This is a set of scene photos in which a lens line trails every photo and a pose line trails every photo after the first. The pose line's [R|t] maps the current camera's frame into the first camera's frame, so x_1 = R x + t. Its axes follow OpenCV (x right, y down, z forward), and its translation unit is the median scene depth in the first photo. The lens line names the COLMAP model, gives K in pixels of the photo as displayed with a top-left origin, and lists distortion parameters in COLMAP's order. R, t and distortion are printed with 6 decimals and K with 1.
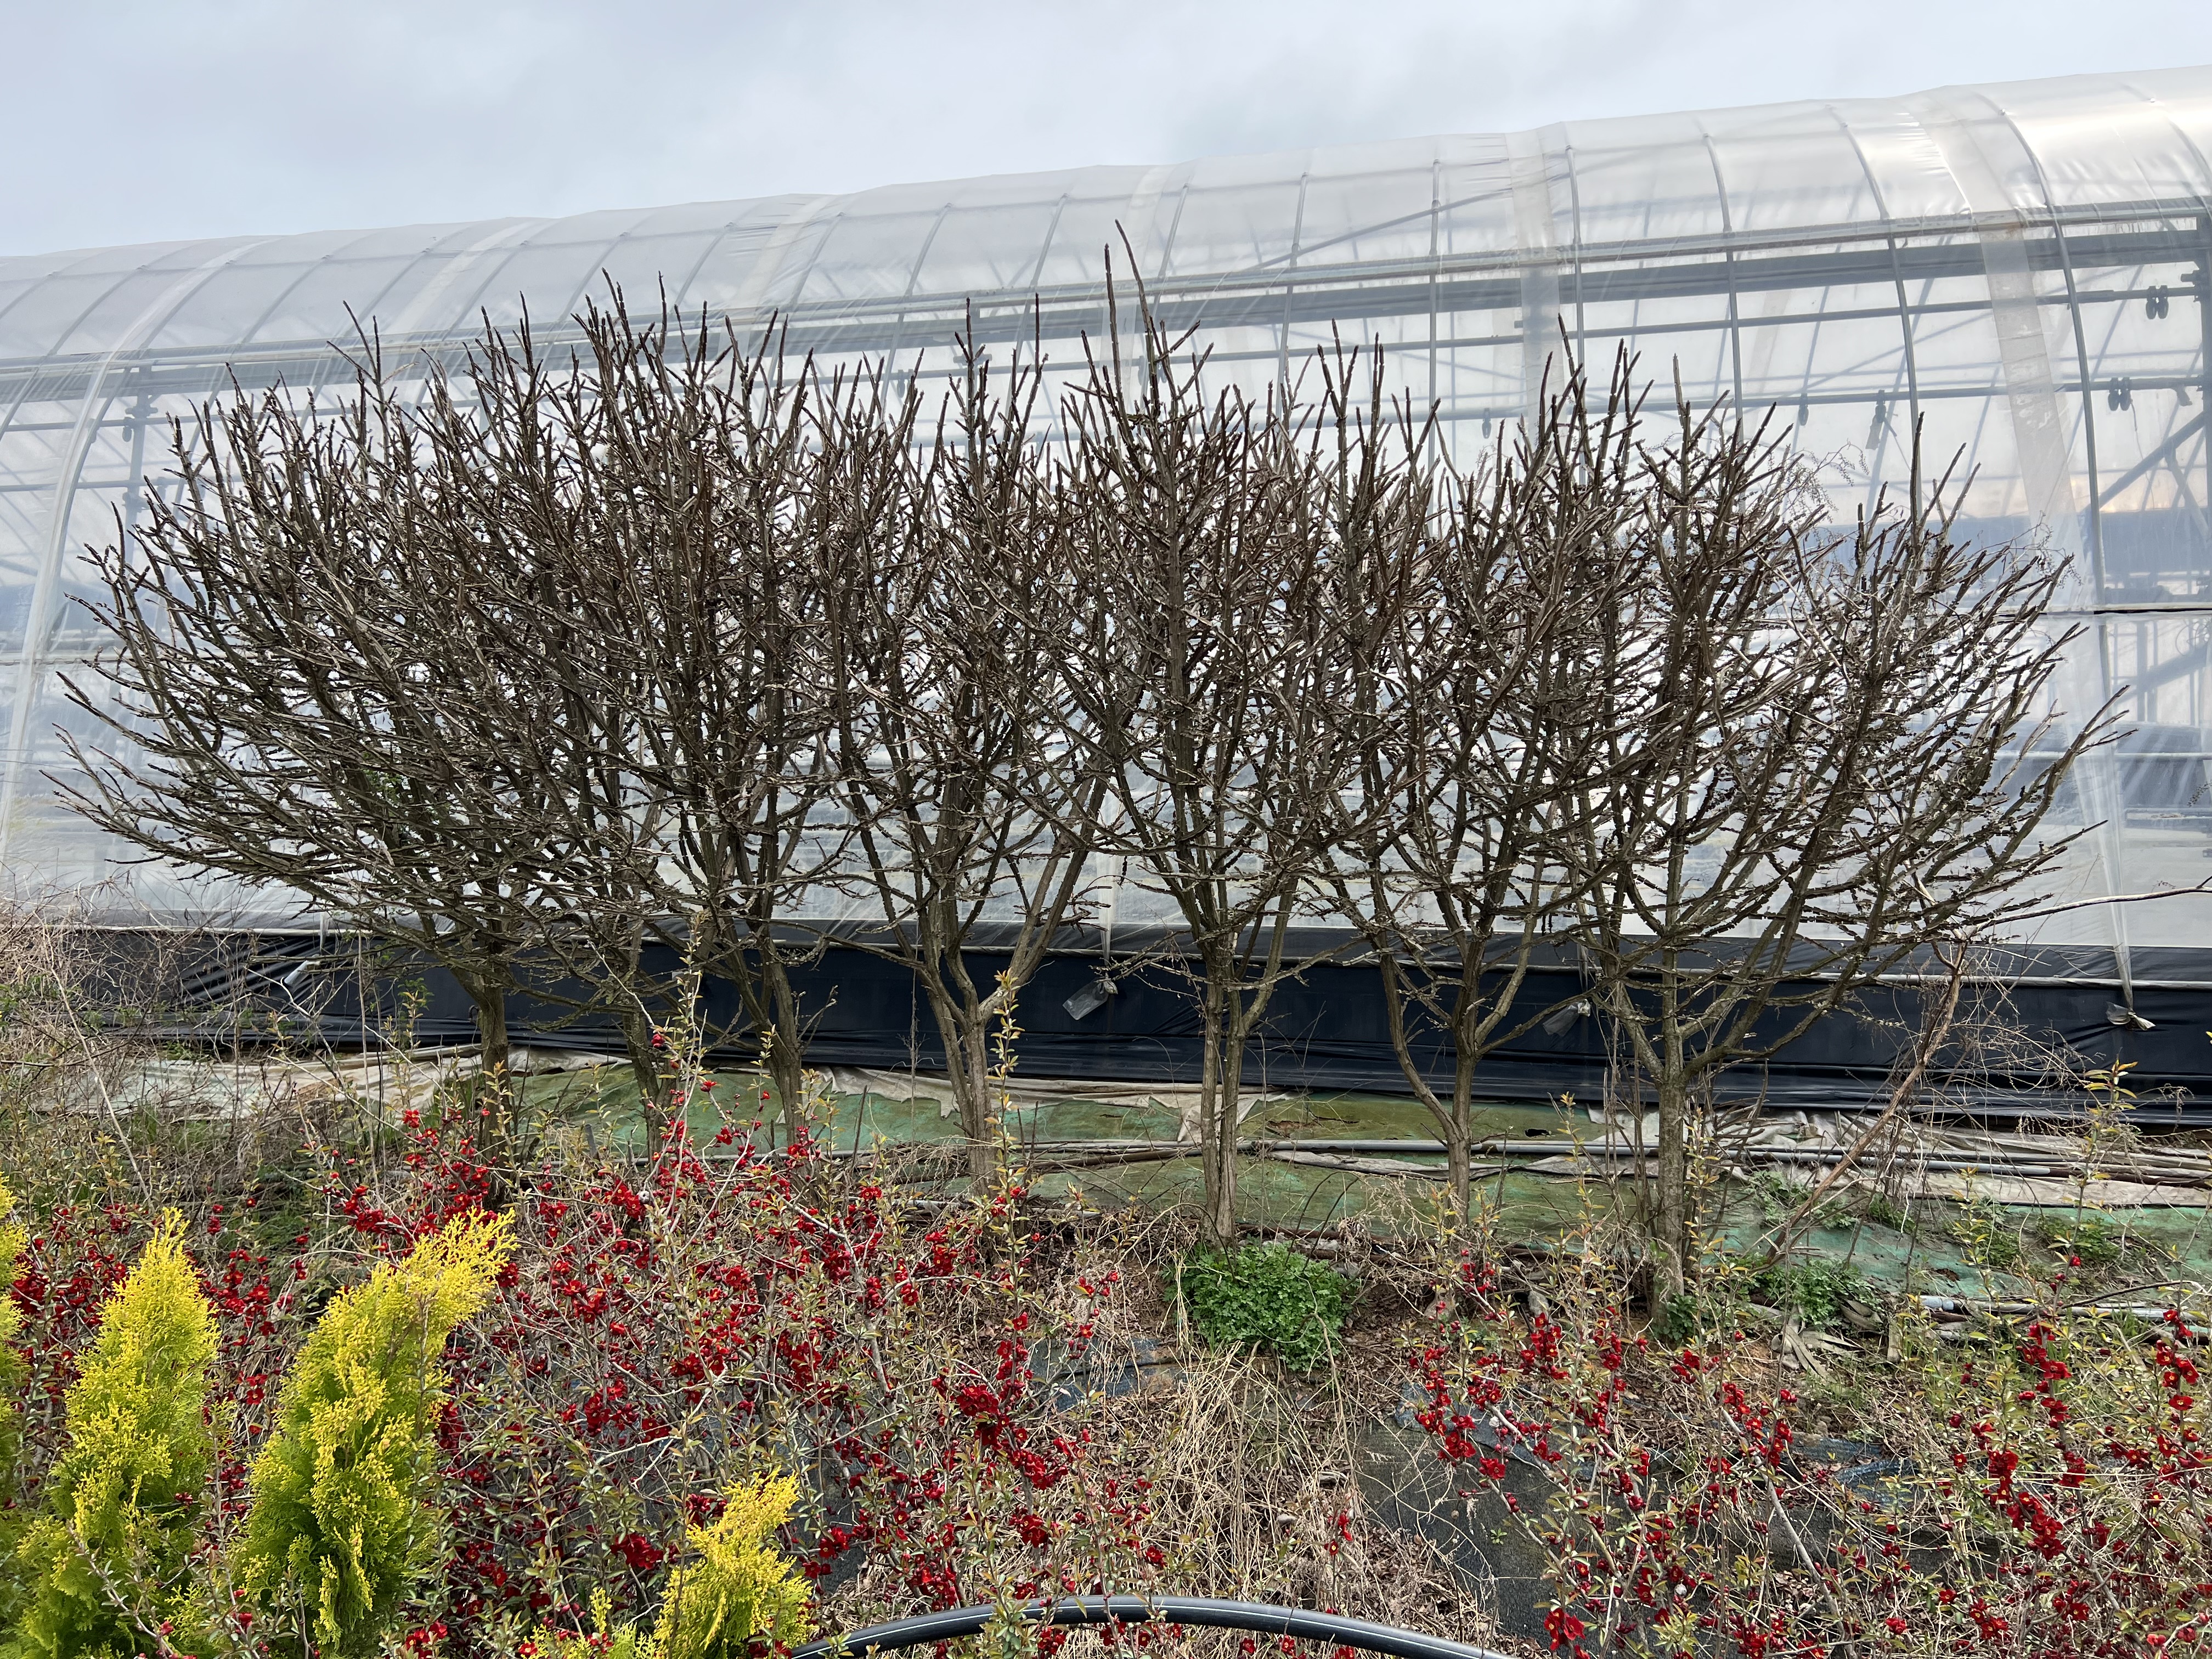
lens RADIAL K [[1682.8, 0, 1105.1], [0, 1682.8, 828.2], [0, 0, 1]] dist [0.002279, -0.008493]
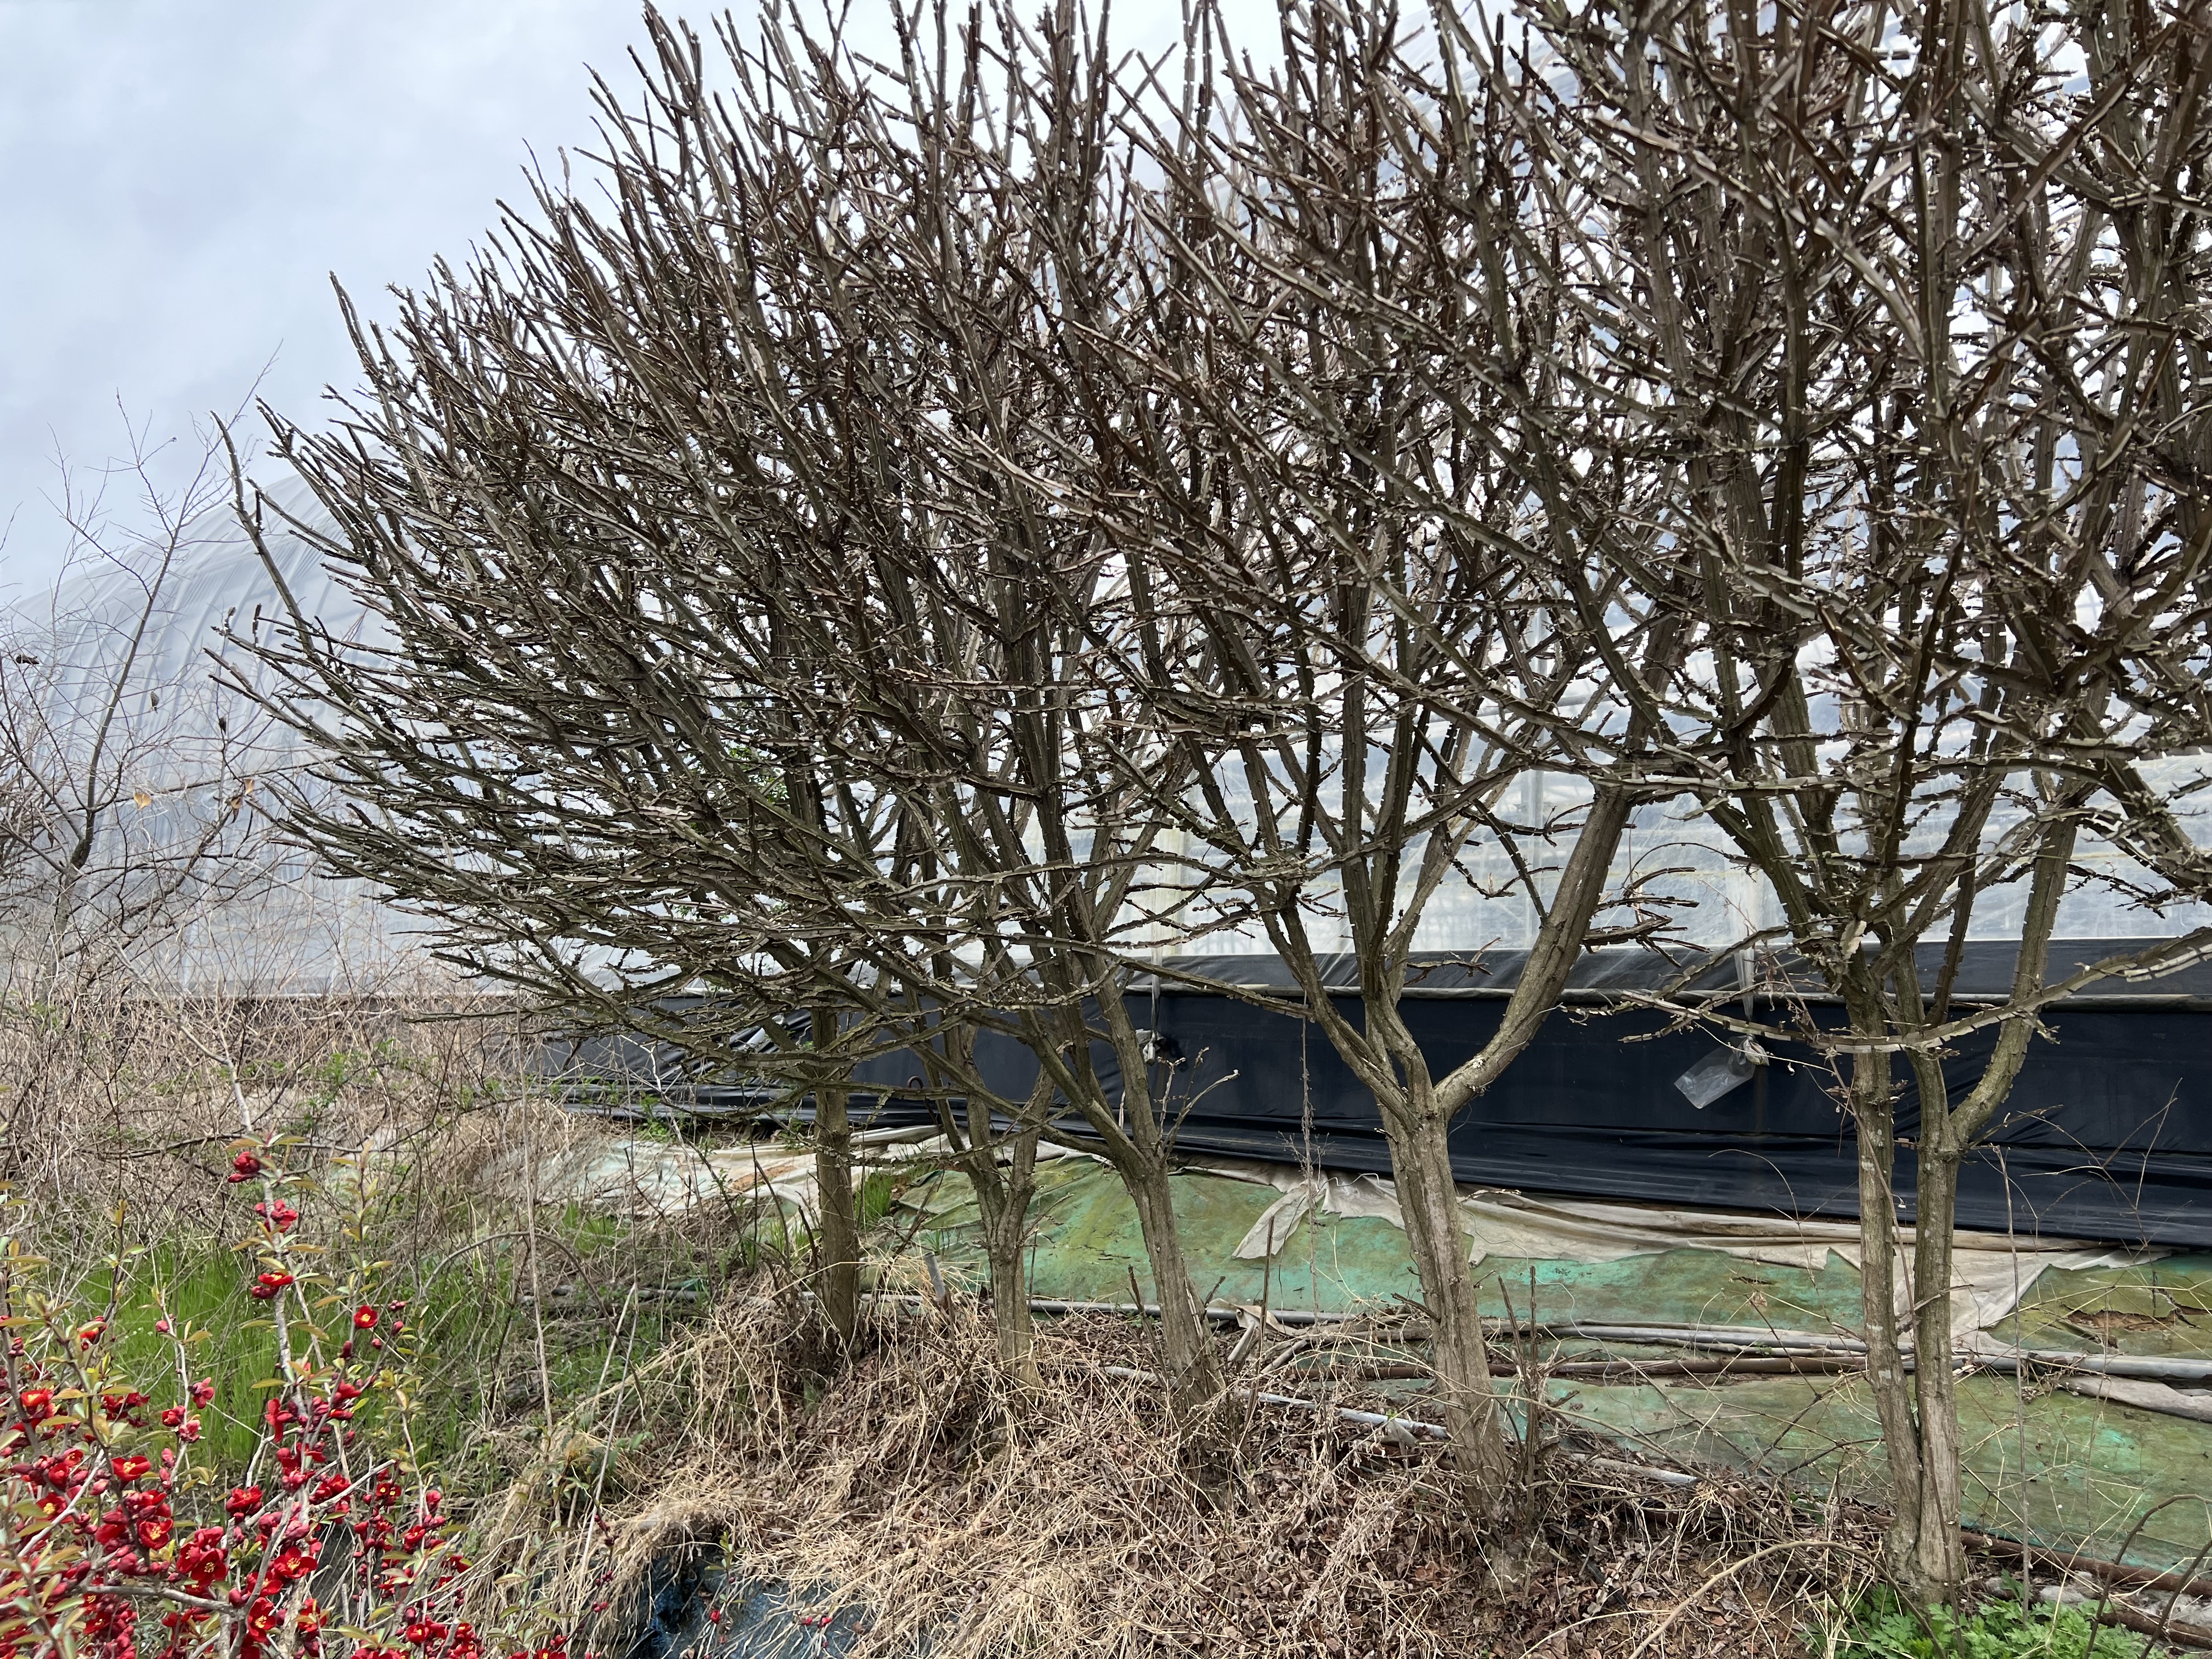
lens RADIAL K [[1682.8, 0, 1106.0], [0, 1682.8, 836.1], [0, 0, 1]] dist [0.002279, -0.008493]
pose [[0.890672, -0.060498, -0.450604, 0.077964], [0.043993, 0.997924, -0.047025, 0.040735], [0.452513, 0.022060, 0.891485, 0.413652]]
